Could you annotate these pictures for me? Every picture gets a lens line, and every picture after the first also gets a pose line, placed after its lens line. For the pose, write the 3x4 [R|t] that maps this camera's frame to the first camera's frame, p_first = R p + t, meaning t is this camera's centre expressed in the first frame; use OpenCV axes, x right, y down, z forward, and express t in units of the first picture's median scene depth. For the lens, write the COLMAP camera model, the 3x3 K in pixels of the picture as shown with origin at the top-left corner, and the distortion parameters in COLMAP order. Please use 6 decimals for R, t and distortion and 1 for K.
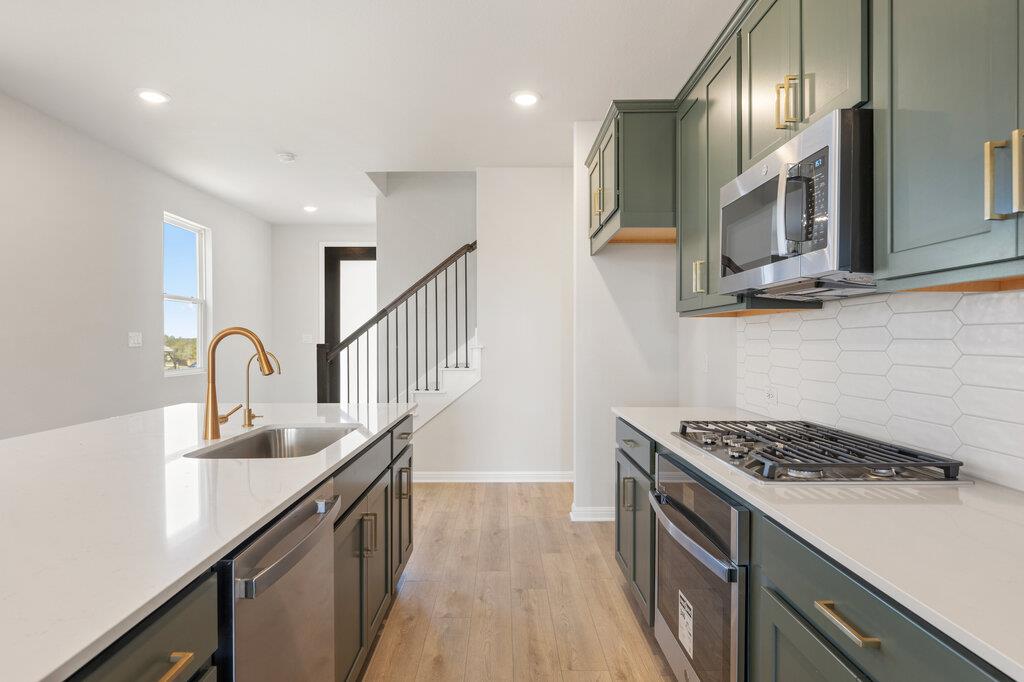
lens RADIAL K [[584.6, 0, 510.0], [0, 584.6, 343.2], [0, 0, 1]] dist [-0.000743, -0.000045]
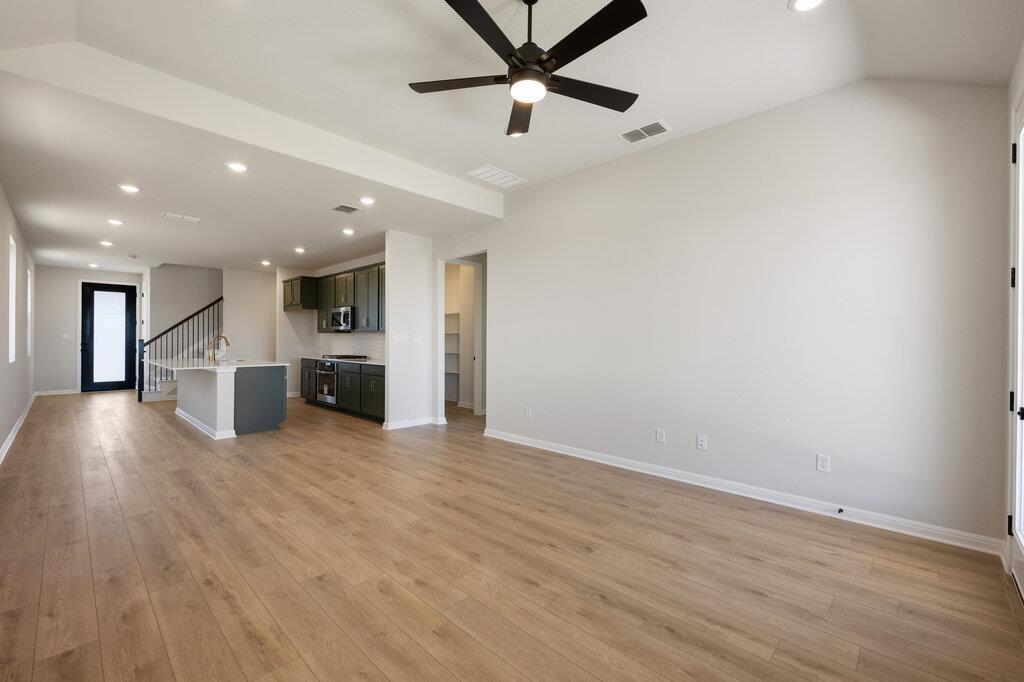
lens RADIAL K [[427.7, 0, 509.8], [0, 427.7, 342.3], [0, 0, 1]] dist [0.000695, 0.000393]
pose [[0.709587, -0.001043, 0.704617, -0.781088], [-0.001087, 0.999996, 0.002576, 0.007945], [-0.704617, -0.002594, 0.709583, -1.841314]]
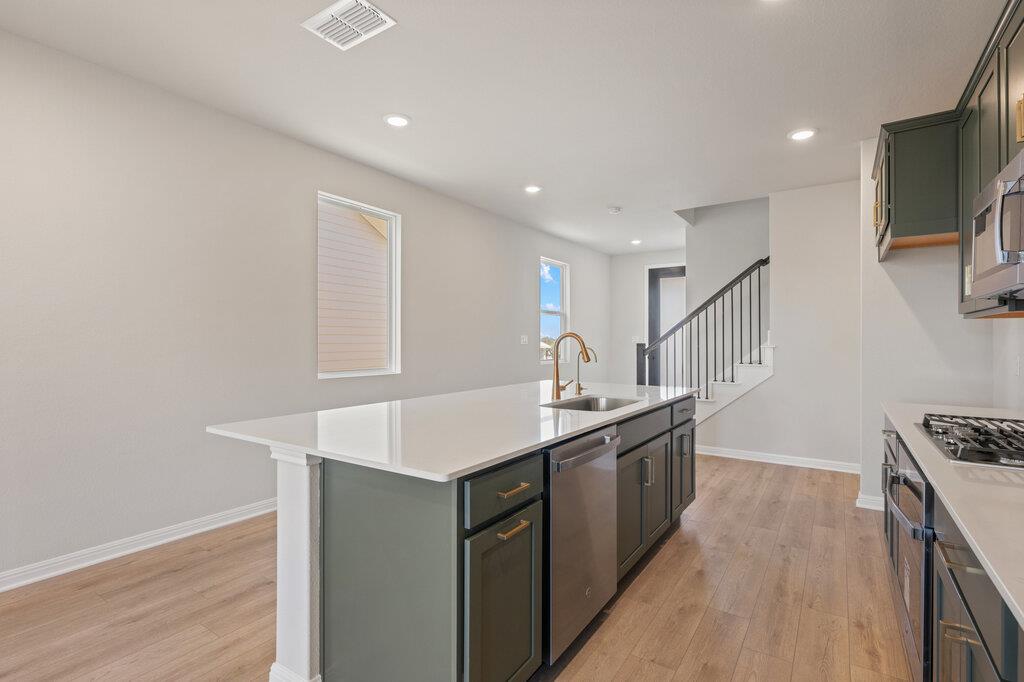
lens RADIAL K [[484.8, 0, 512.1], [0, 484.8, 343.3], [0, 0, 1]] dist [0.002431, -0.000240]
pose [[0.822120, 0.004813, -0.569294, 0.121208], [-0.004470, 0.999988, 0.001999, 0.000406], [0.569297, 0.000901, 0.822132, -0.148437]]
